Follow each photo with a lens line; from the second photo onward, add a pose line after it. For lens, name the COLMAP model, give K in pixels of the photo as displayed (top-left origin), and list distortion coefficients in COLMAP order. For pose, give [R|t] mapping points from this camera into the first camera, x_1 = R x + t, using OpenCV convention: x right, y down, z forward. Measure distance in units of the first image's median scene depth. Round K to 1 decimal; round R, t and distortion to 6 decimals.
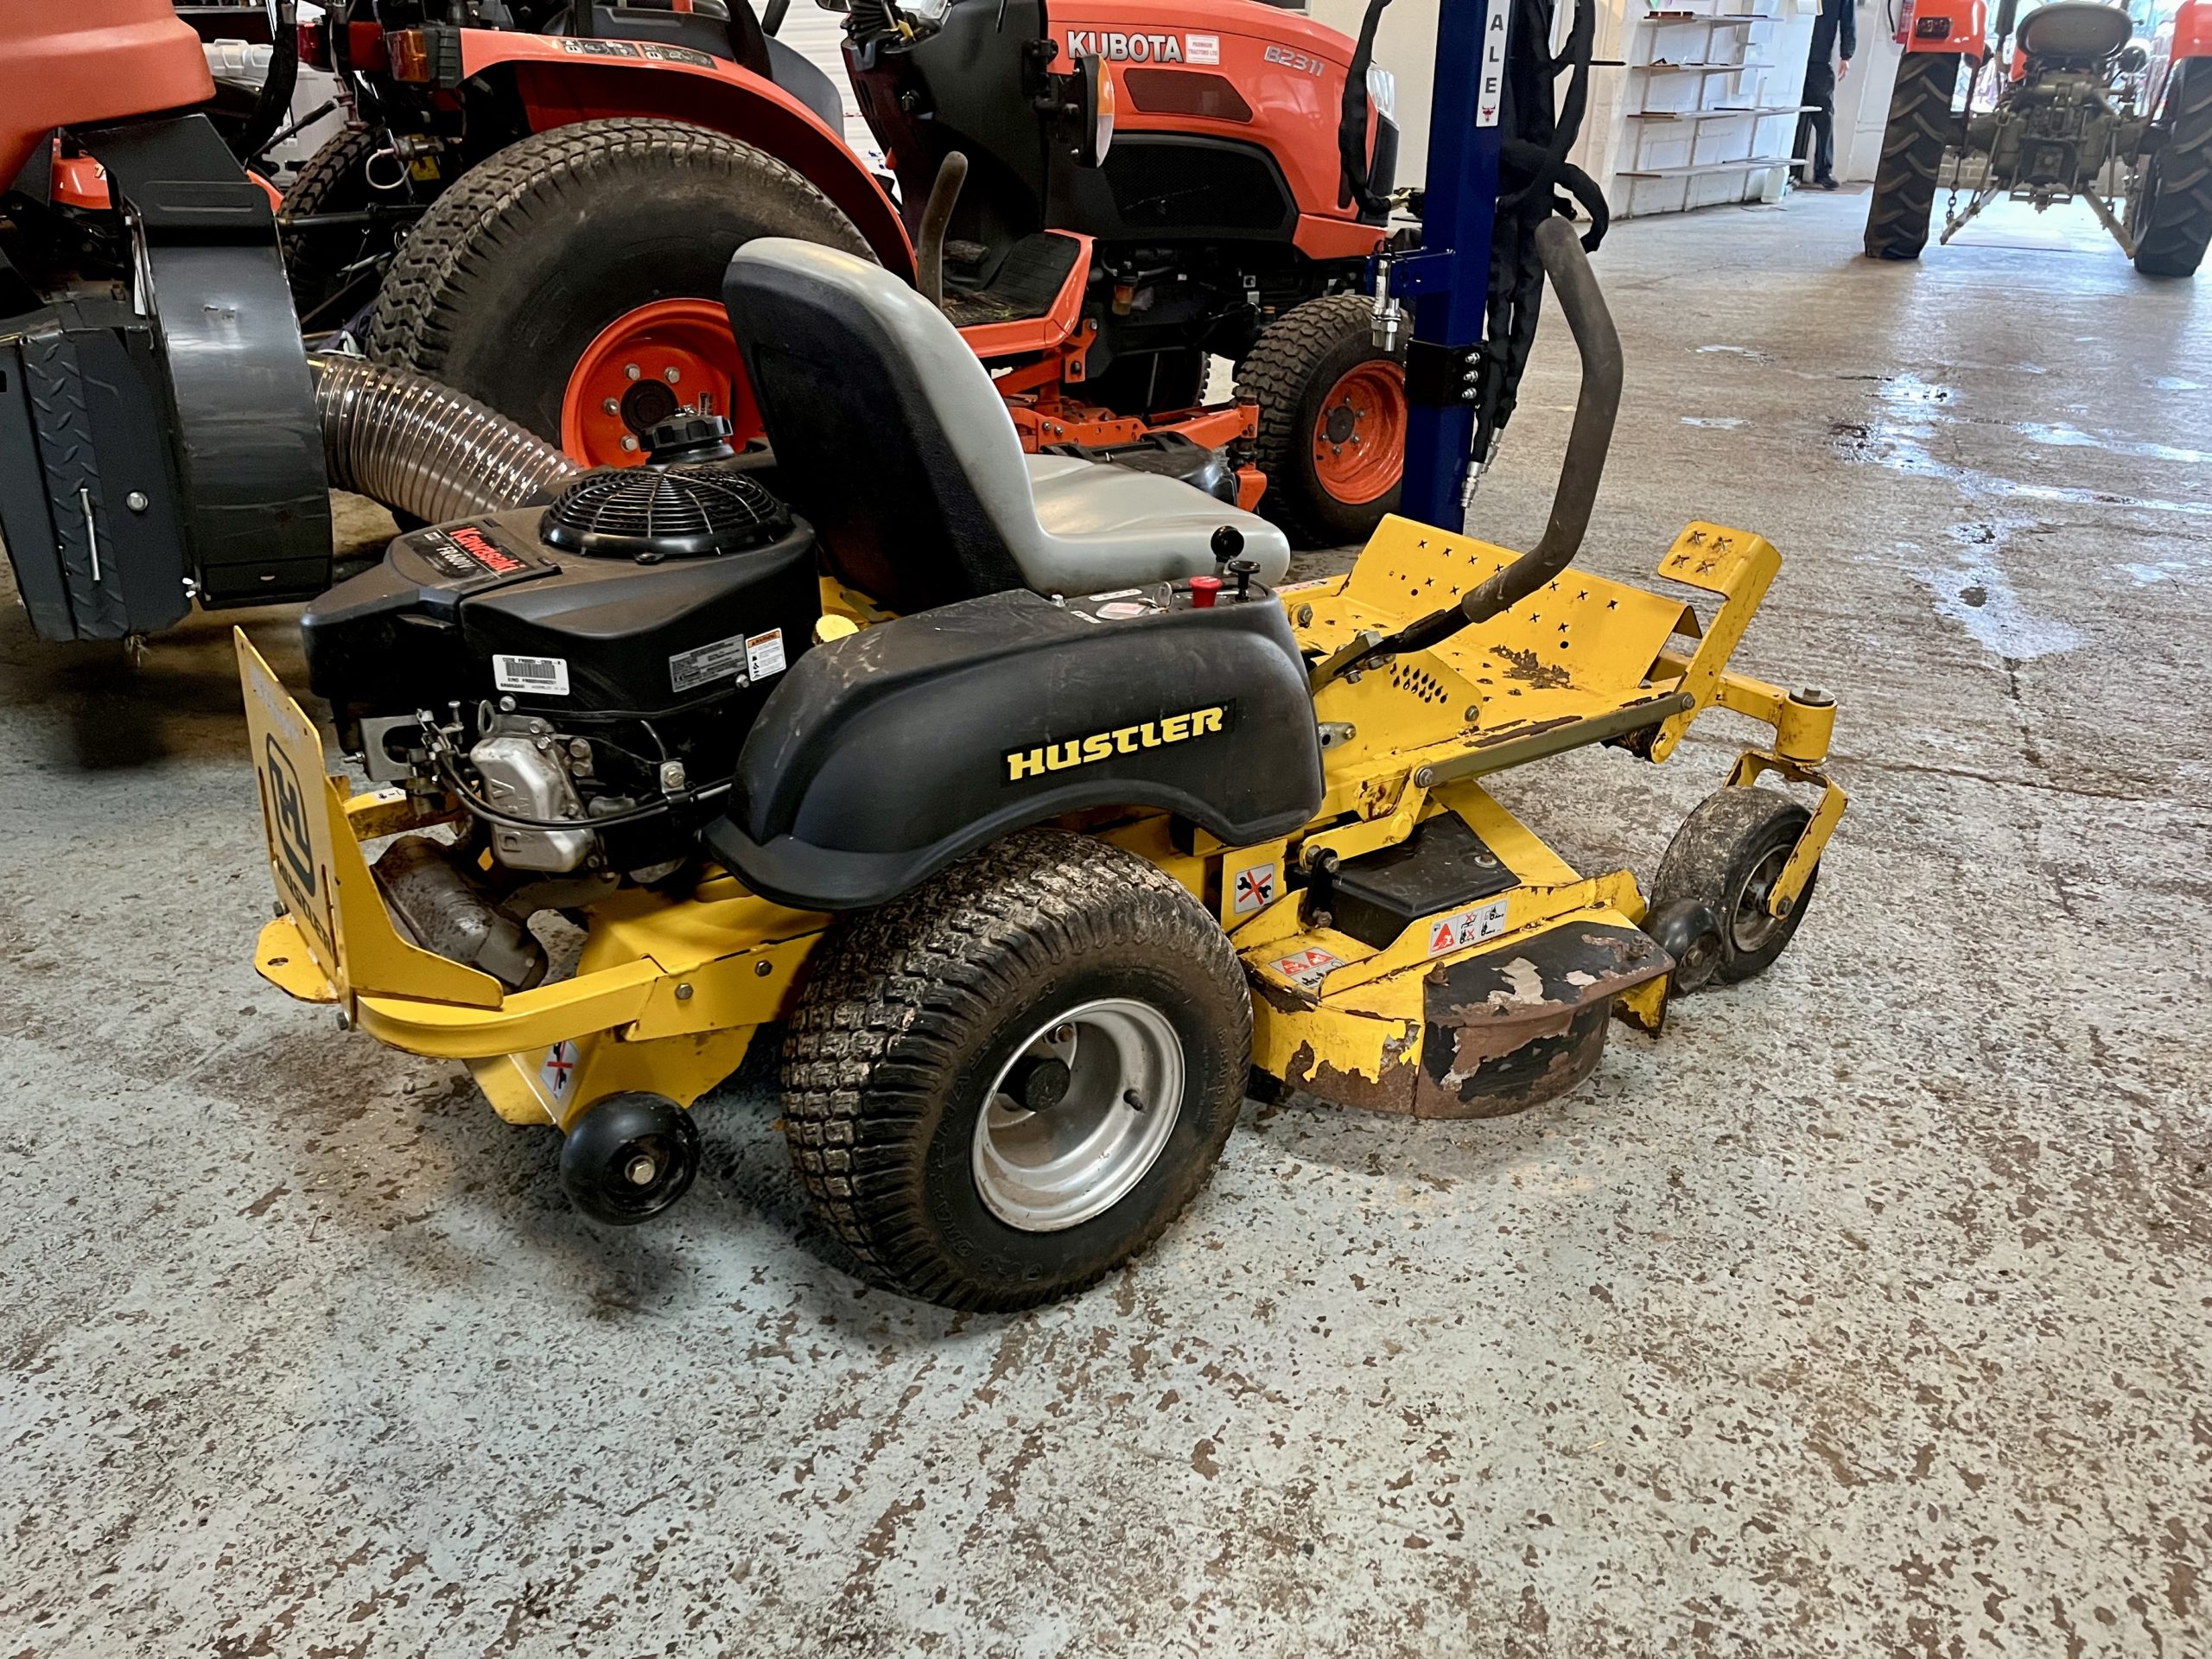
lens RADIAL K [[1682.7, 0, 1107.4], [0, 1682.7, 809.0], [0, 0, 1]] dist [0.088349, -0.103342]
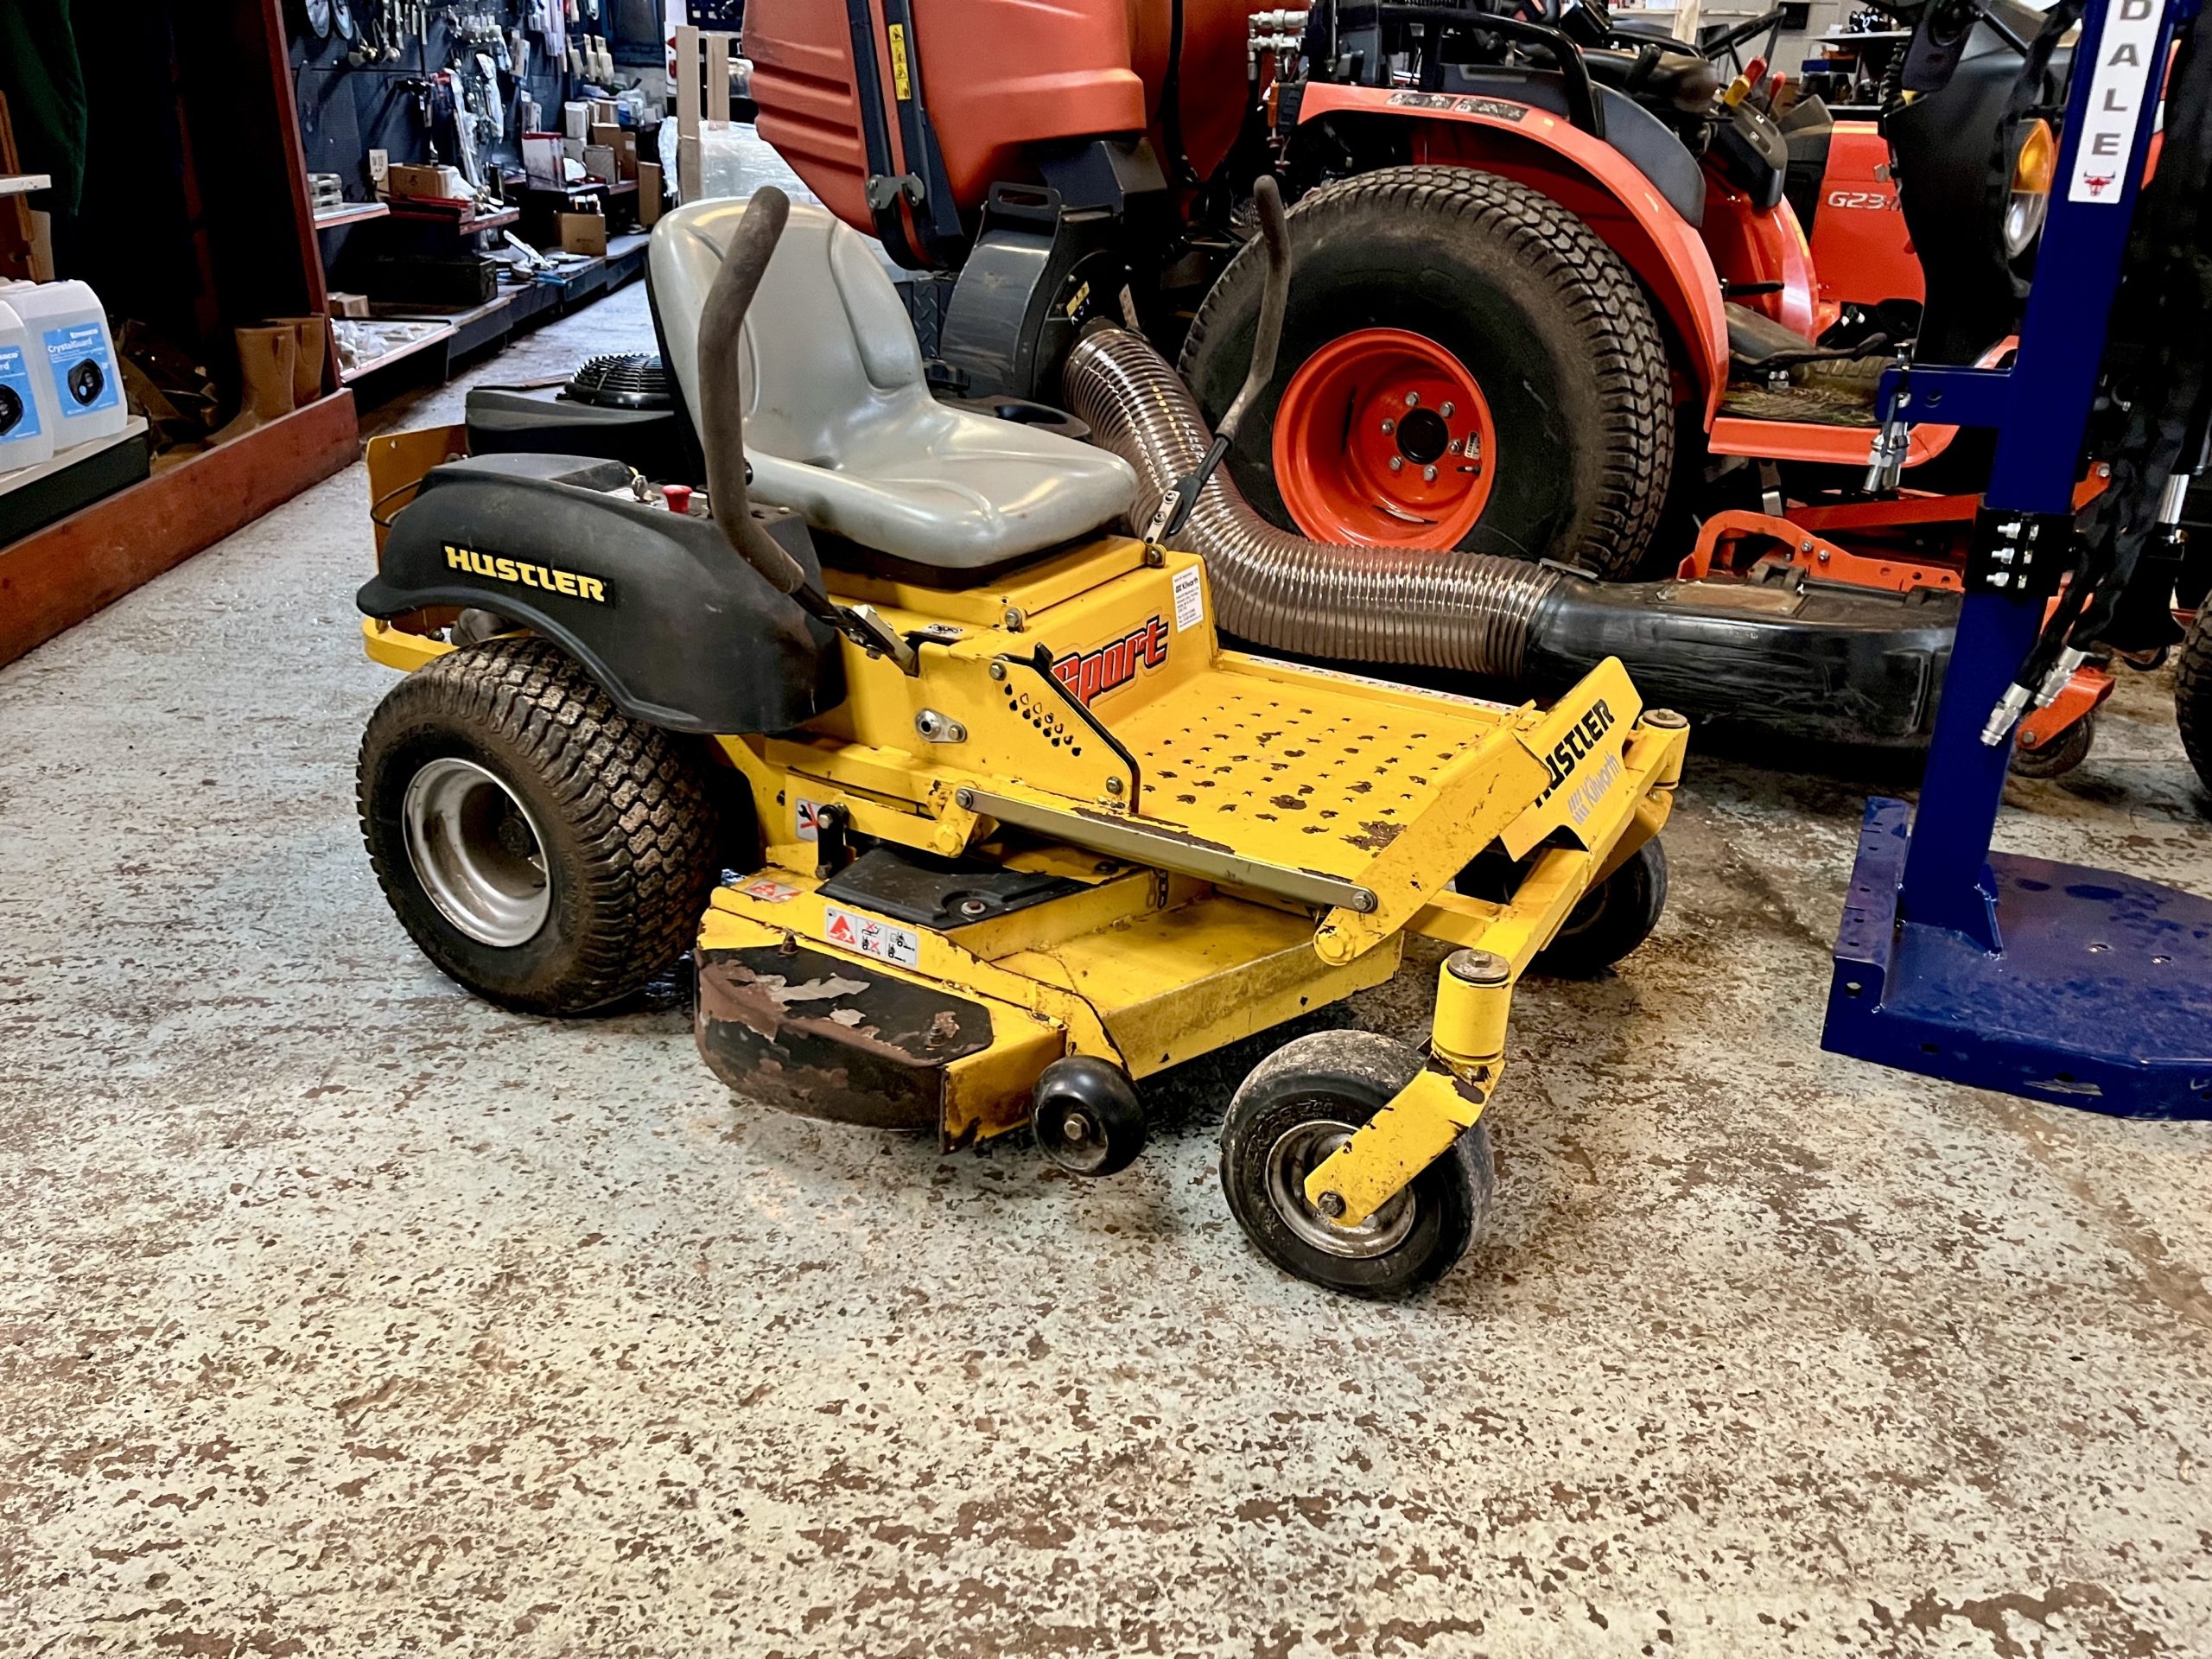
lens RADIAL K [[1665.5, 0, 1129.3], [0, 1665.5, 831.9], [0, 0, 1]] dist [0.087856, -0.113458]
pose [[0.453174, 0.353657, -0.818267, 1.256025], [-0.394570, 0.902695, 0.171626, -0.249504], [0.799342, 0.245087, 0.548620, 0.696434]]
